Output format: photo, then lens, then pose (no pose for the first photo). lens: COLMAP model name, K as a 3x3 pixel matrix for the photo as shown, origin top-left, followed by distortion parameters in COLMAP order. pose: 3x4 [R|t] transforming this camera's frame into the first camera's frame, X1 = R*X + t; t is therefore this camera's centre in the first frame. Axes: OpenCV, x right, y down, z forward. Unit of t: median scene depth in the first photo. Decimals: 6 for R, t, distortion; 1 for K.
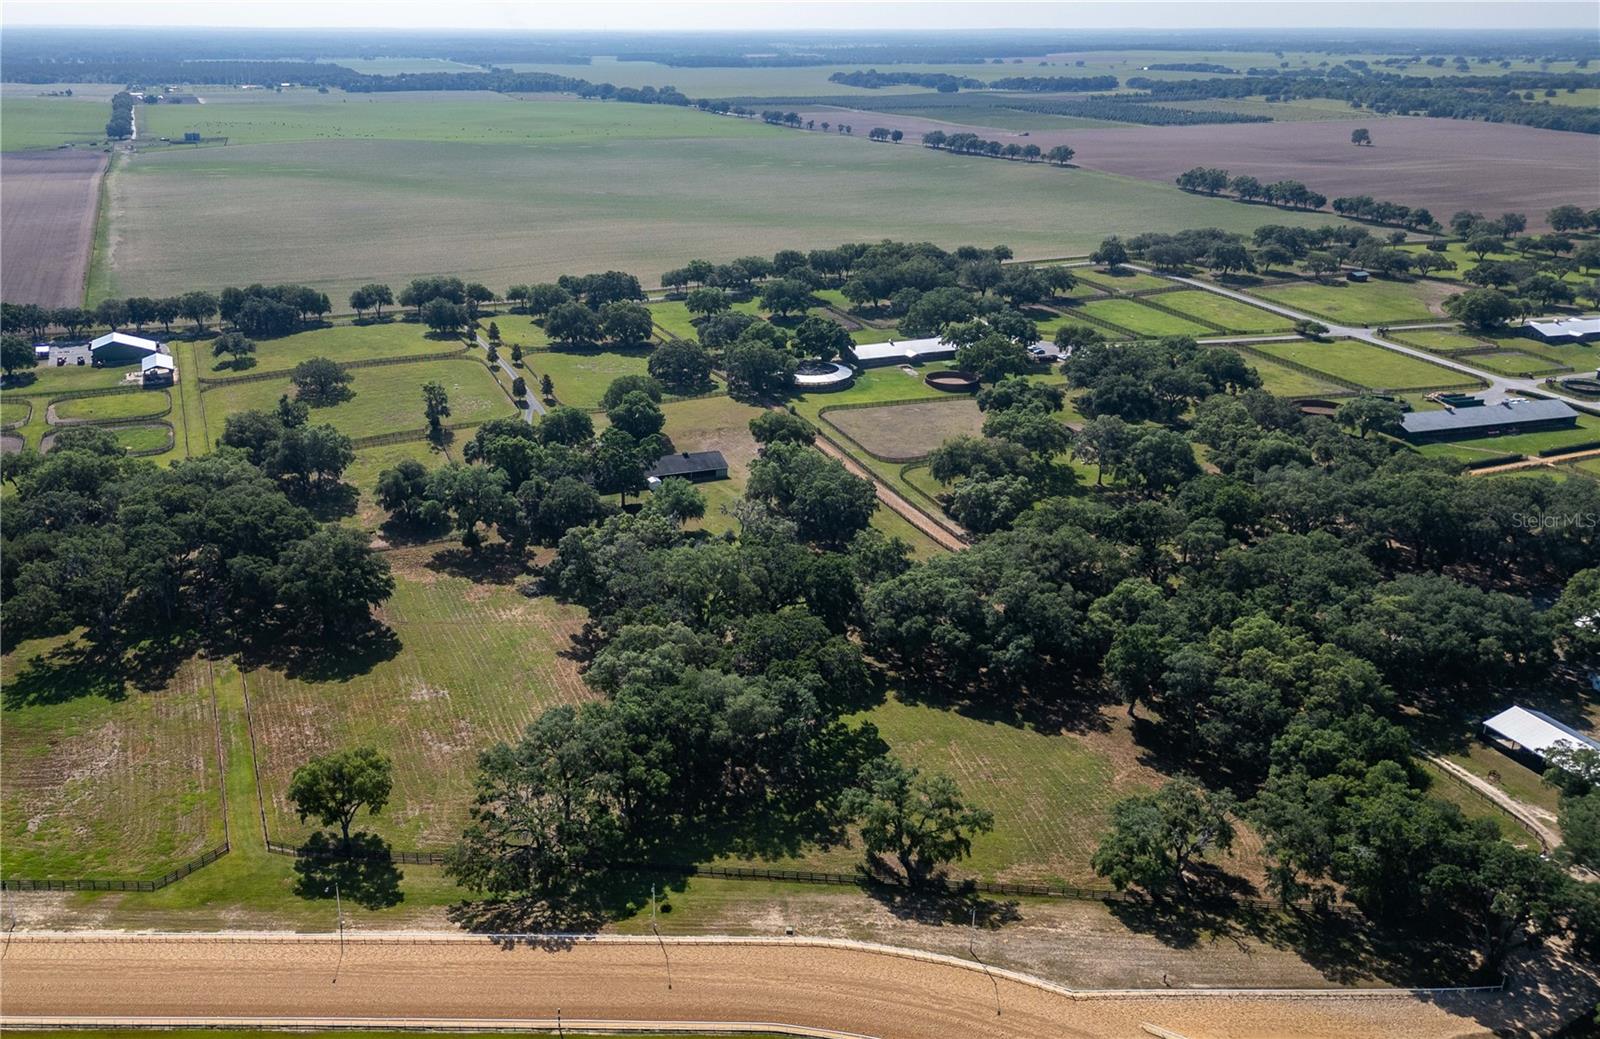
lens RADIAL K [[1307.2, 0, 800.0], [0, 1307.2, 519.5], [0, 0, 1]] dist [0.069636, -0.068678]
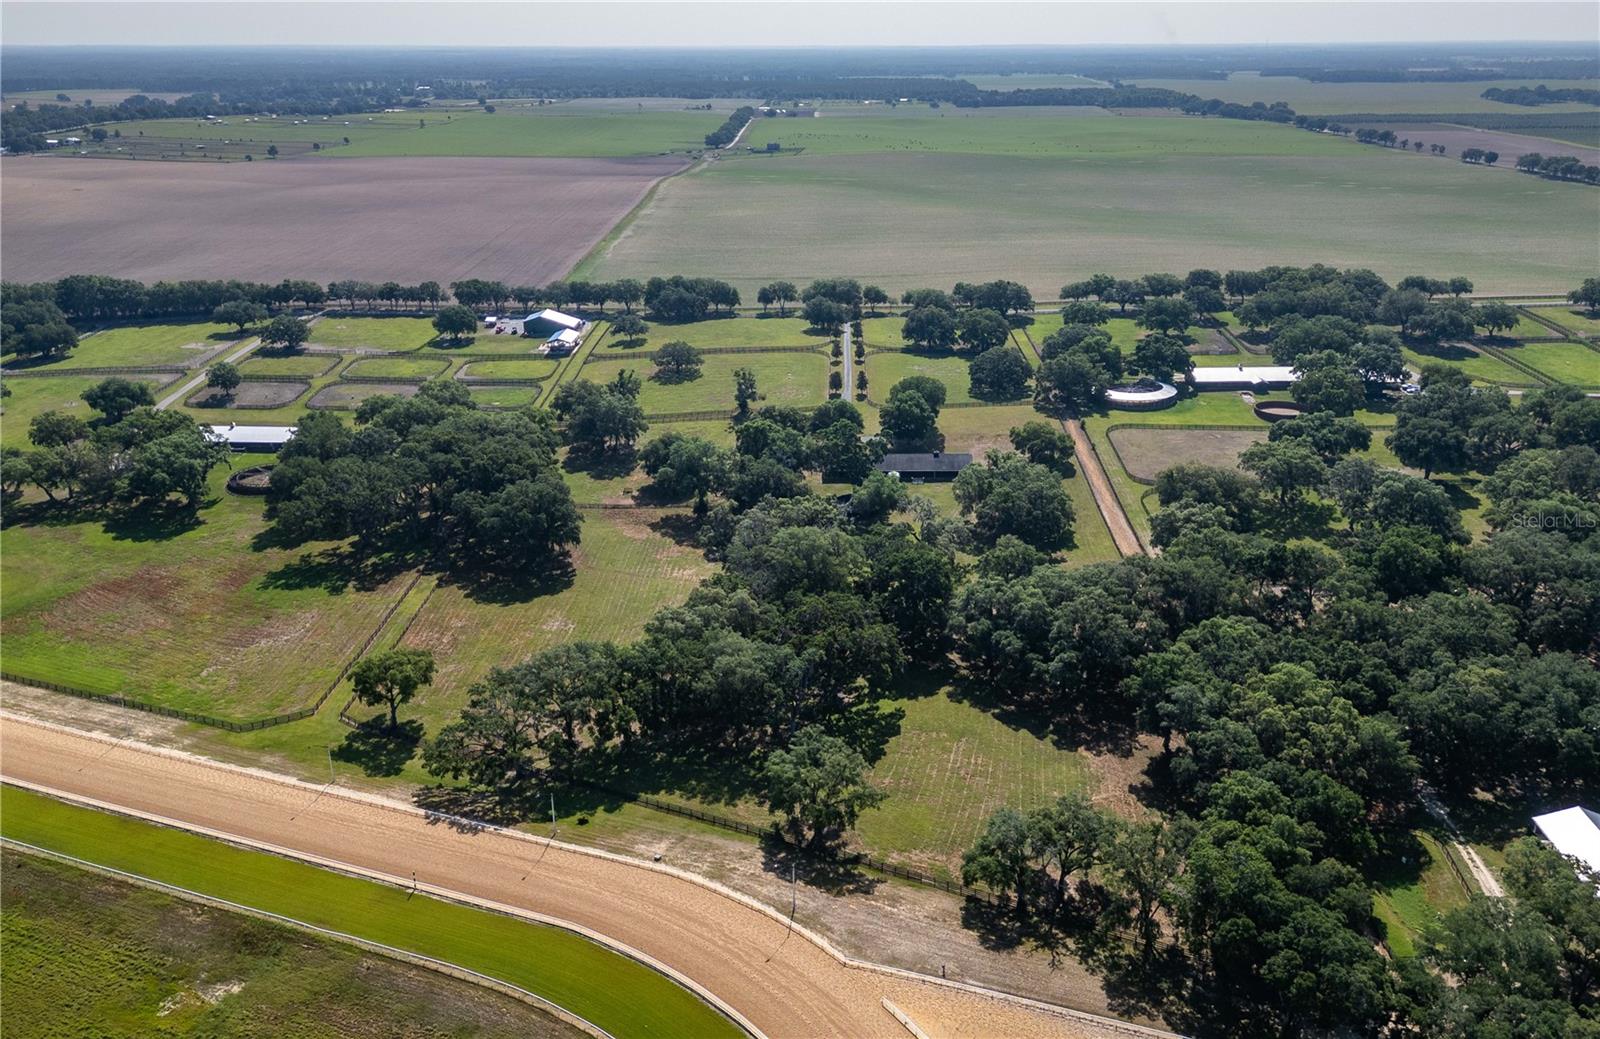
lens RADIAL K [[1289.8, 0, 800.0], [0, 1289.8, 519.5], [0, 0, 1]] dist [0.100144, -0.157125]
pose [[0.939155, 0.116817, -0.323019, 0.109509], [-0.118891, 0.992817, 0.013378, 0.000469], [0.322262, 0.025840, 0.946298, 0.000096]]
